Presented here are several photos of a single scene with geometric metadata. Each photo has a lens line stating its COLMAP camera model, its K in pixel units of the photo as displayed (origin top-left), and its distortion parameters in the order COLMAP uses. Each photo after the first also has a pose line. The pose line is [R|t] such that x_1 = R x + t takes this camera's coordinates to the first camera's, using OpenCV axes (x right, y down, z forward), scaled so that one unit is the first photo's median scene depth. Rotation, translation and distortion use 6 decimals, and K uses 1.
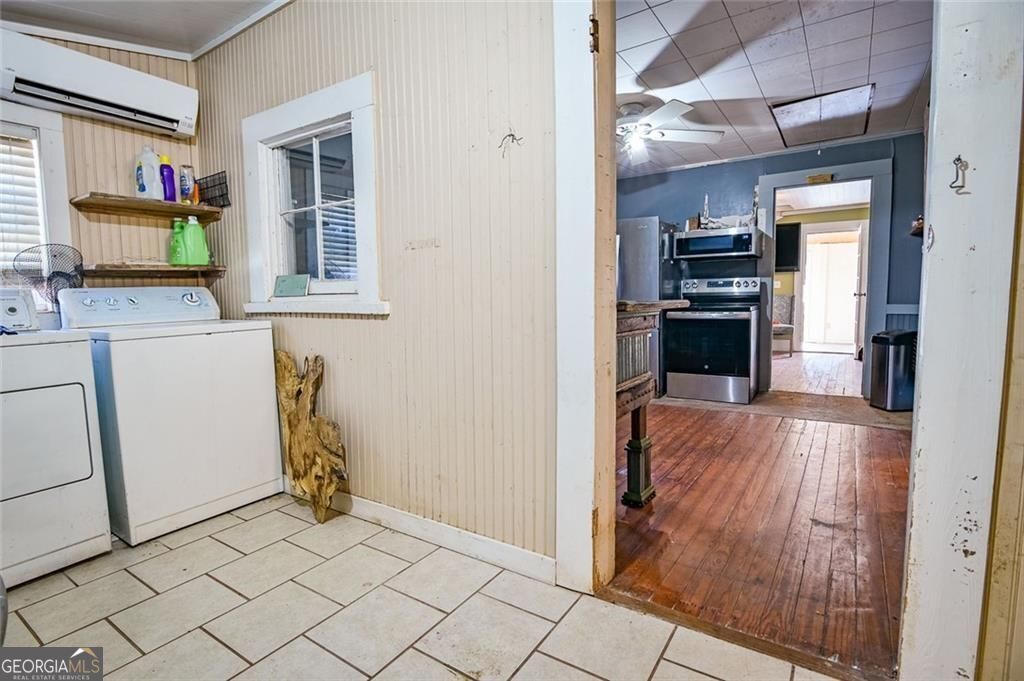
lens RADIAL K [[501.3, 0, 511.1], [0, 501.3, 339.9], [0, 0, 1]] dist [-0.019807, 0.000419]
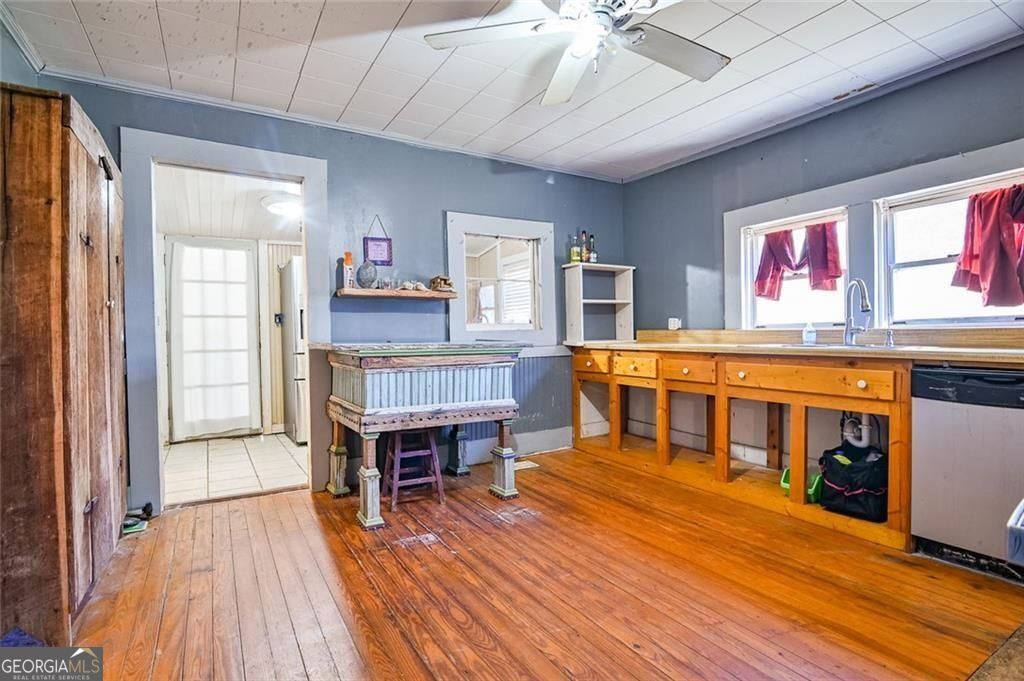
lens RADIAL K [[501.3, 0, 512.6], [0, 501.3, 341.4], [0, 0, 1]] dist [-0.019807, 0.000419]
pose [[-0.412392, 0.035916, -0.910298, 0.567207], [-0.055729, 0.996357, 0.064559, -0.085276], [0.909300, 0.077354, -0.408888, 0.872461]]
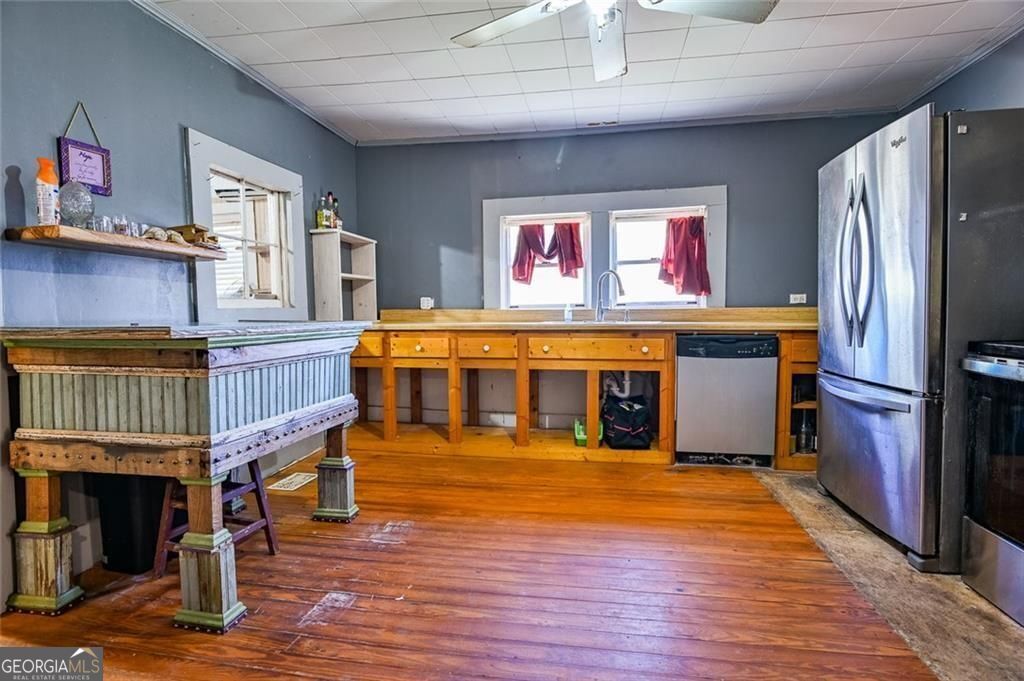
lens RADIAL K [[501.3, 0, 513.4], [0, 501.3, 340.4], [0, 0, 1]] dist [-0.019807, 0.000419]
pose [[0.411009, 0.067192, -0.909152, 0.511830], [-0.072133, 0.996550, 0.041041, -0.057375], [0.908773, 0.048711, 0.414438, 0.553155]]
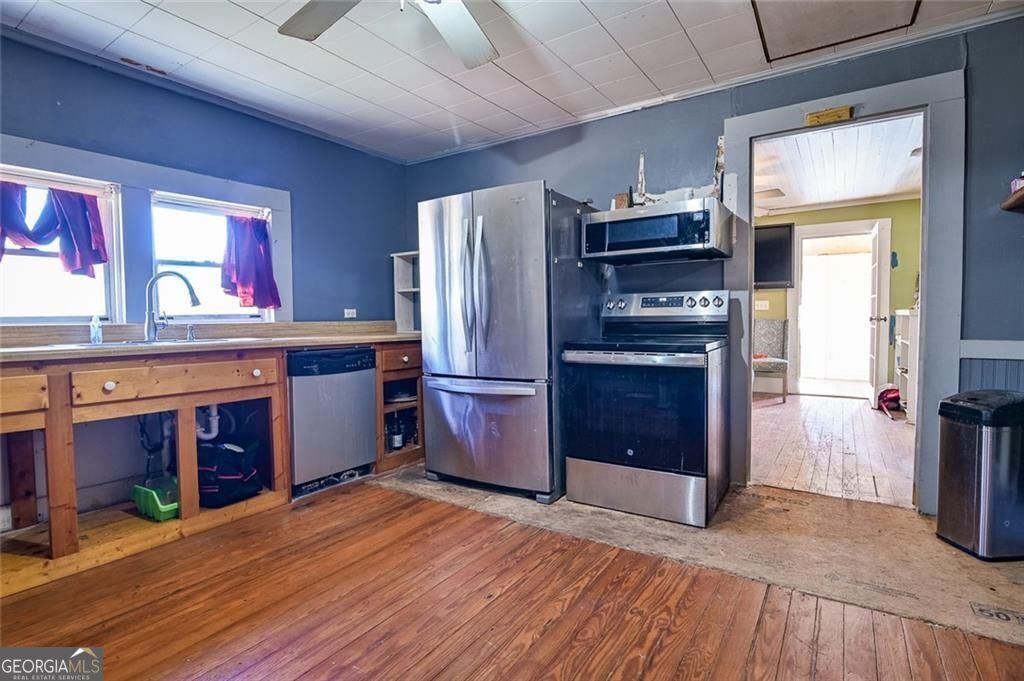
lens RADIAL K [[501.3, 0, 511.9], [0, 501.3, 340.8], [0, 0, 1]] dist [-0.019807, 0.000419]
pose [[0.999926, 0.004079, 0.011493, 0.250279], [-0.003621, 0.999209, -0.039596, -0.044937], [-0.011645, 0.039551, 0.999150, 0.442366]]
